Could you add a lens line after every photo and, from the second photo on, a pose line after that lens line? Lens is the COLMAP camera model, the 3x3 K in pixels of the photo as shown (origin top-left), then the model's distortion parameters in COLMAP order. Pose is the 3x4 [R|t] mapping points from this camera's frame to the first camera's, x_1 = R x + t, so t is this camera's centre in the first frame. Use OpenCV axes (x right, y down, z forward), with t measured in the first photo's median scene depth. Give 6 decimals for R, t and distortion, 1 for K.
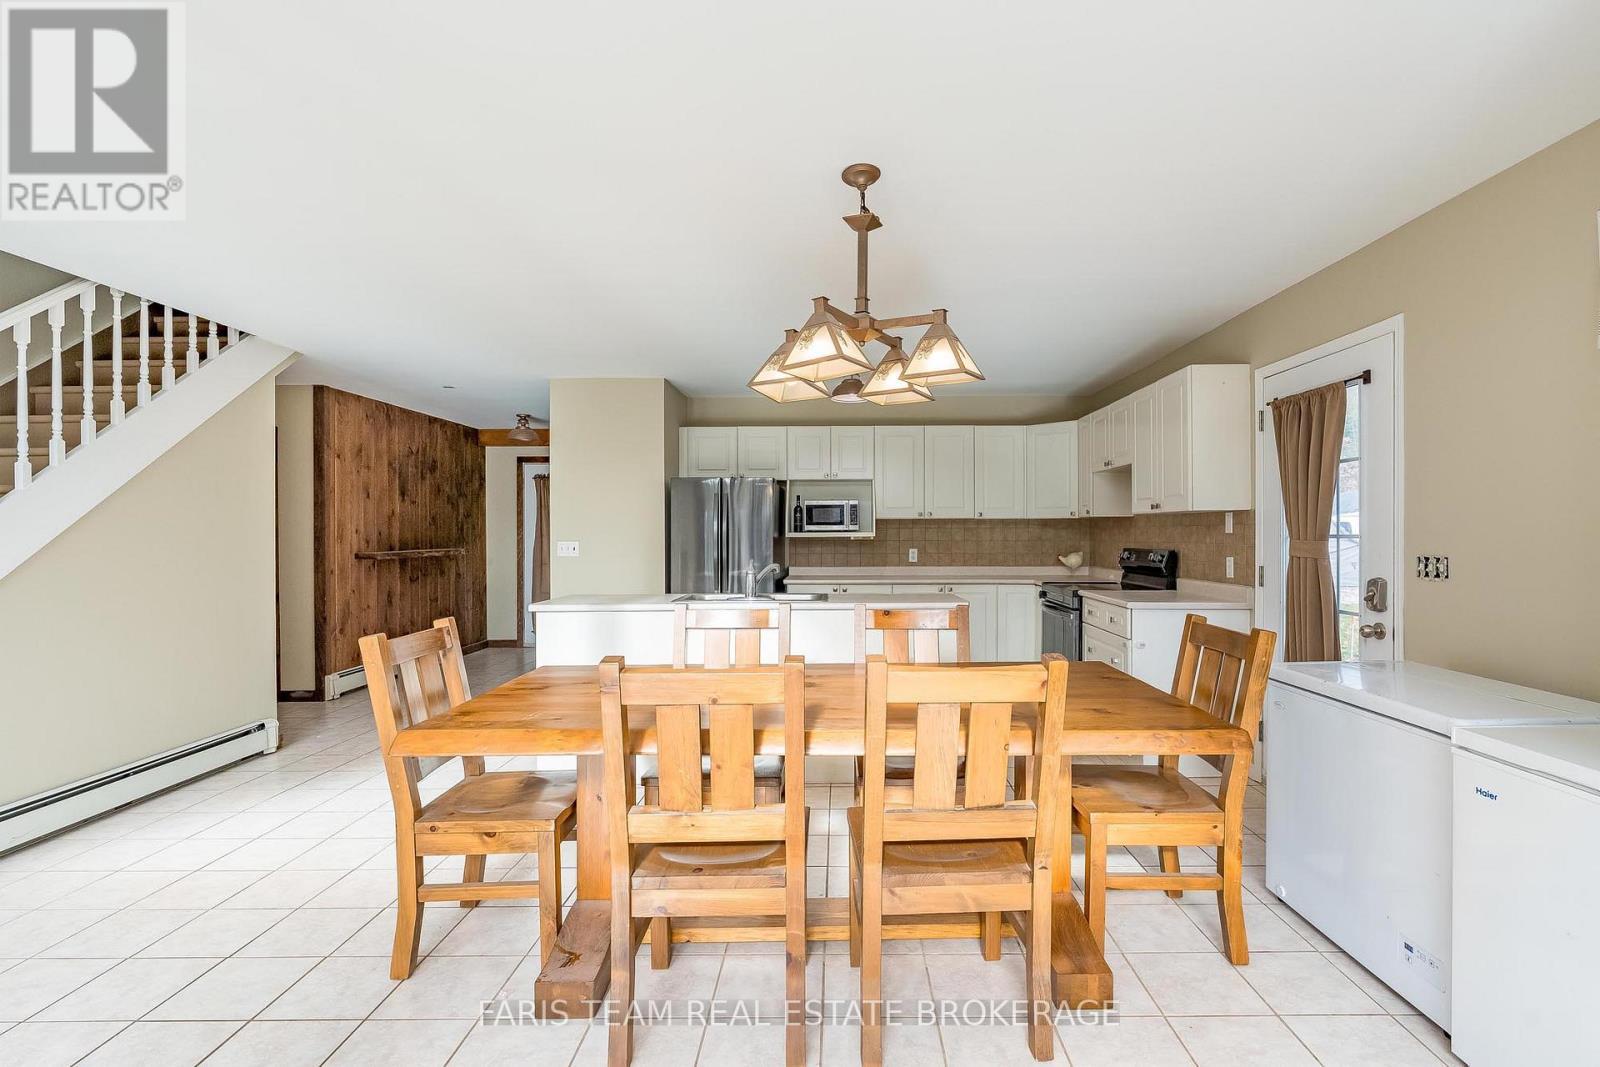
lens RADIAL K [[795.0, 0, 787.2], [0, 795.0, 536.6], [0, 0, 1]] dist [0.008512, 0.002291]
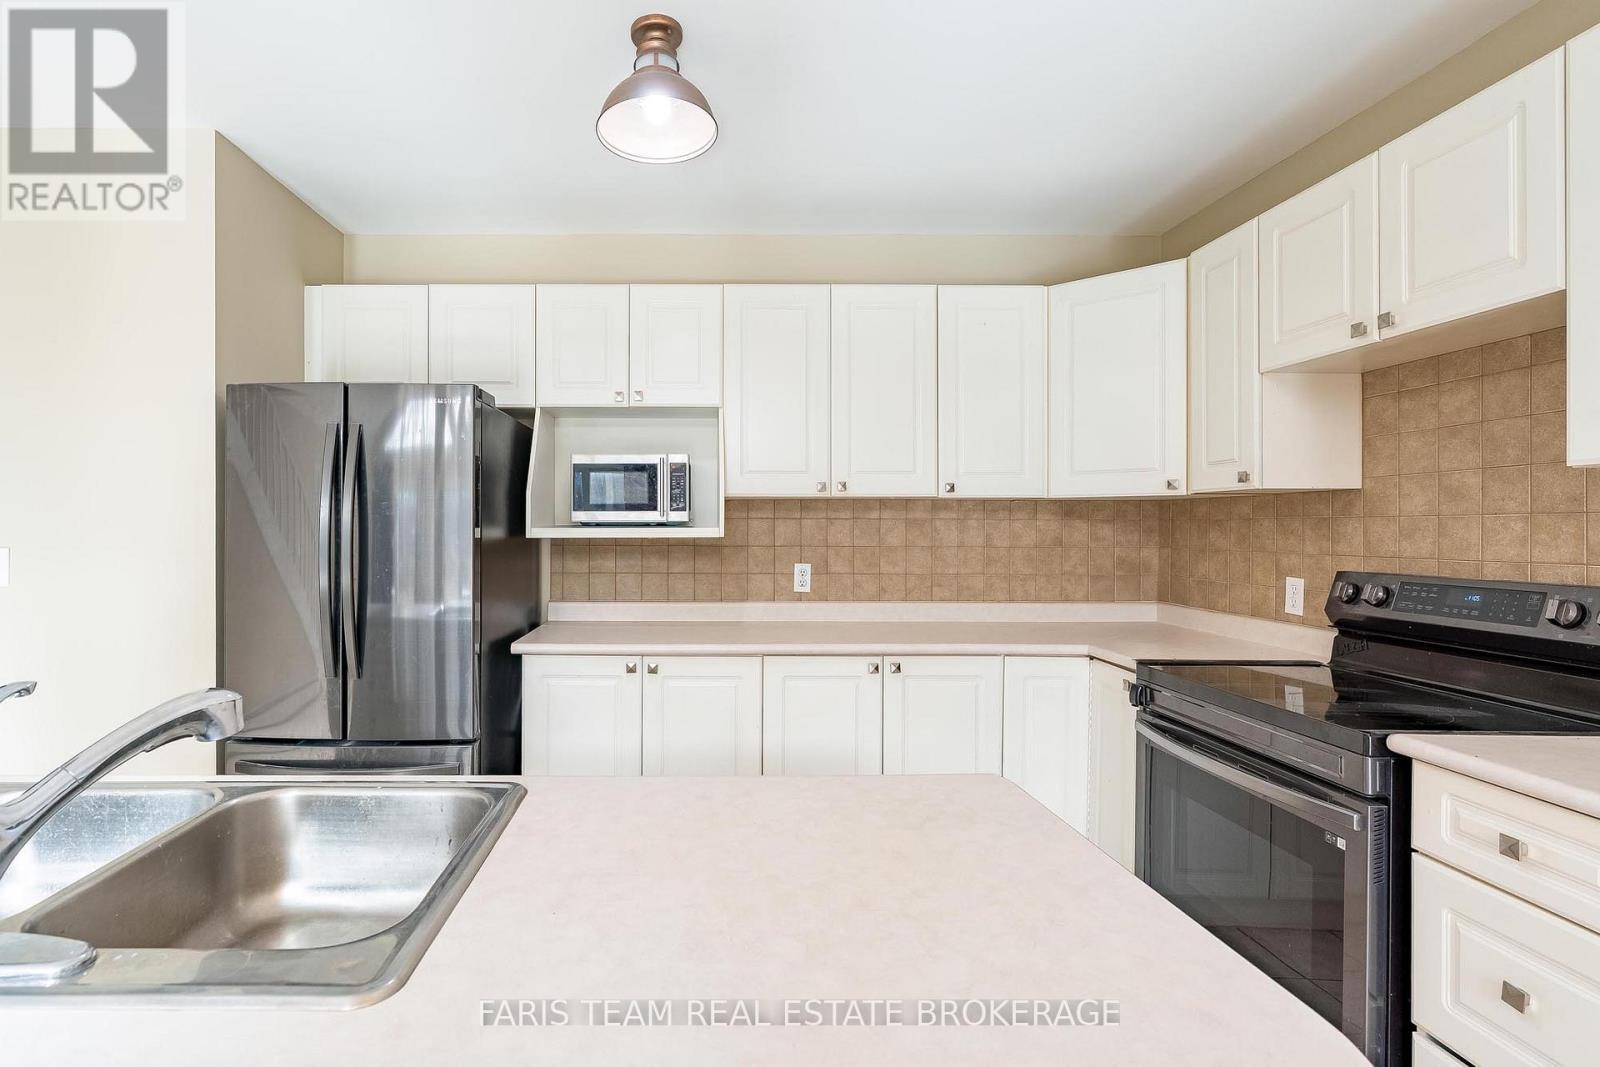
lens RADIAL K [[795.0, 0, 762.1], [0, 795.0, 530.1], [0, 0, 1]] dist [0.008512, 0.002291]
pose [[0.997880, 0.003988, 0.064954, 0.109191], [-0.003840, 0.999990, -0.002416, -0.003140], [-0.064963, 0.002162, 0.997885, 0.561476]]
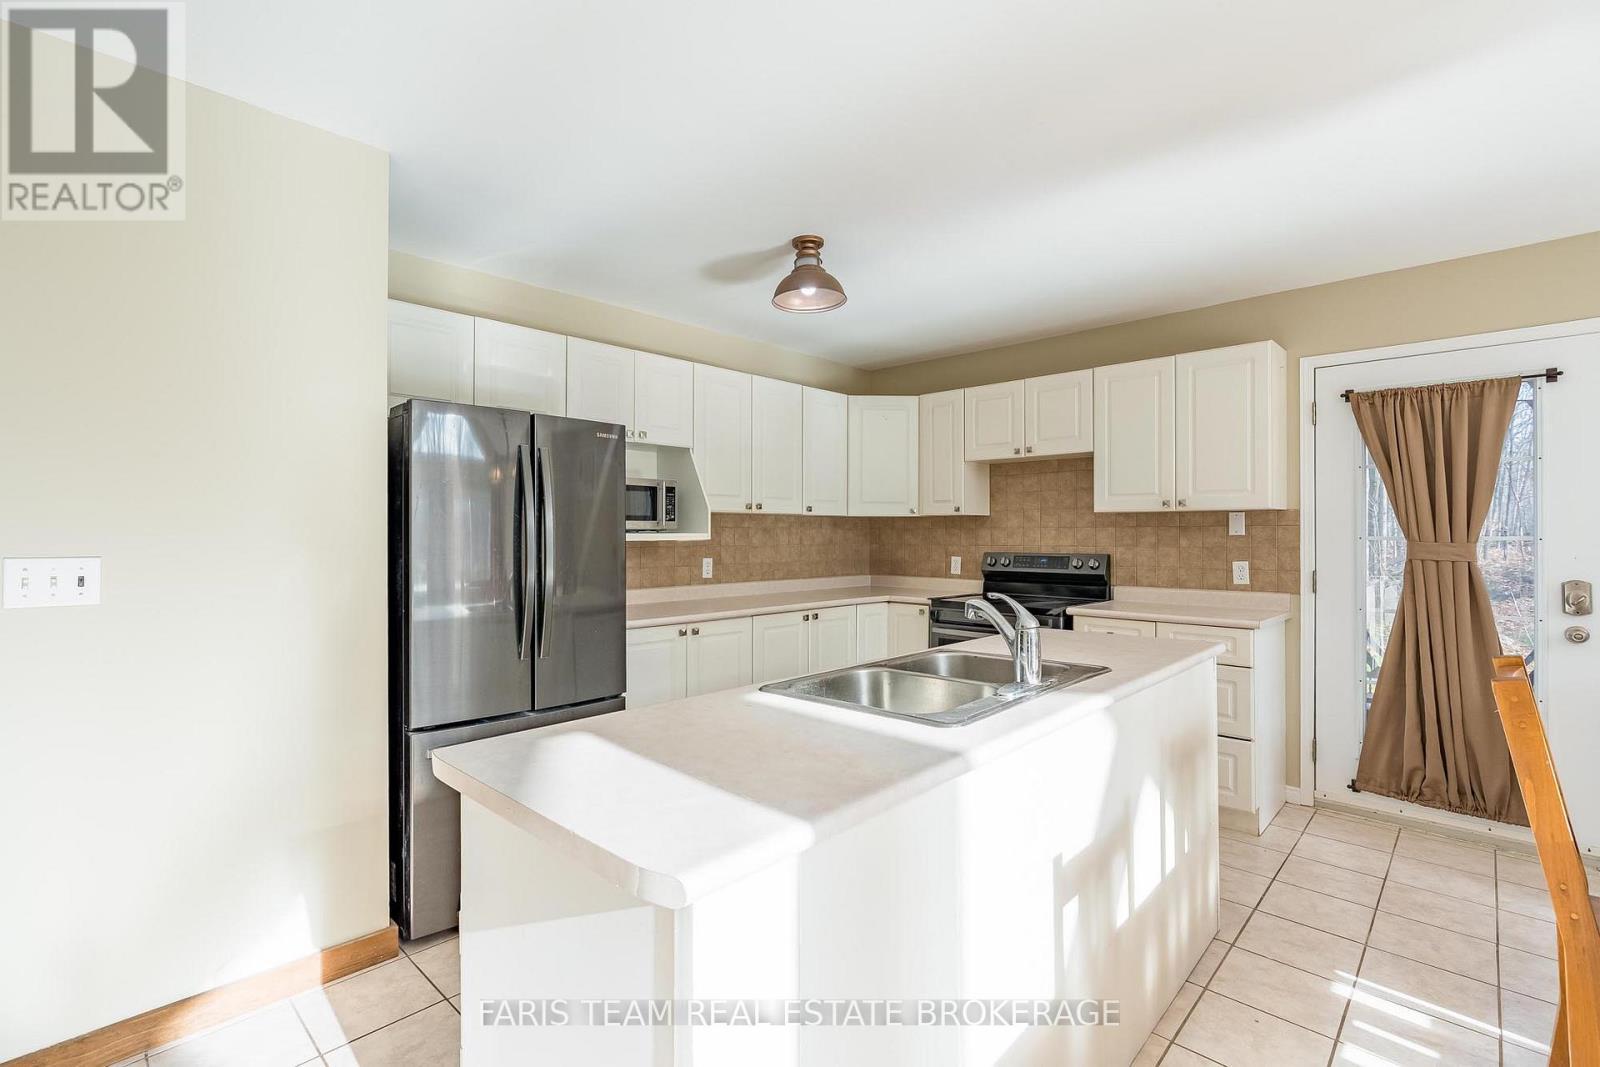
lens RADIAL K [[734.4, 0, 804.1], [0, 734.4, 529.4], [0, 0, 1]] dist [-0.010415, 0.000530]
pose [[0.647600, 0.006819, 0.761950, -0.270928], [0.002232, 0.999939, -0.010846, -0.002069], [-0.761978, 0.008725, 0.647545, 0.562842]]
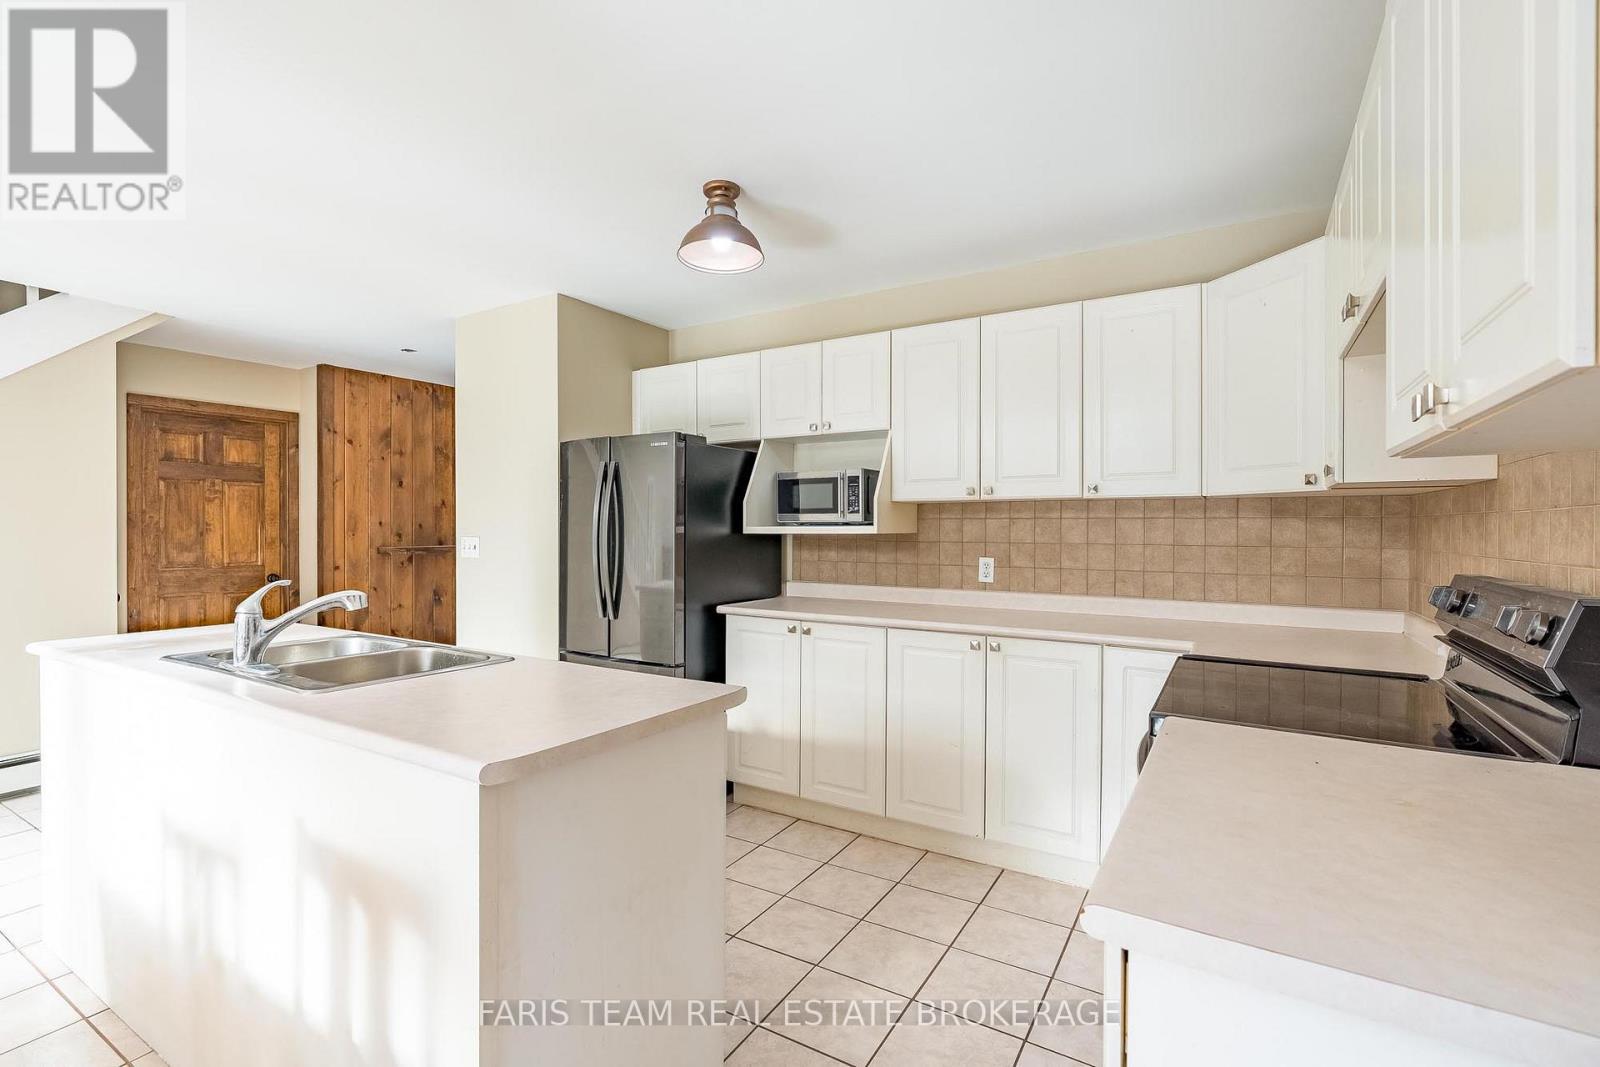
lens RADIAL K [[734.4, 0, 772.5], [0, 734.4, 528.8], [0, 0, 1]] dist [-0.010415, 0.000530]
pose [[0.874793, 0.005237, -0.484469, 0.283533], [-0.005770, 0.999983, 0.000391, -0.003475], [0.484463, 0.002453, 0.874808, 0.522165]]
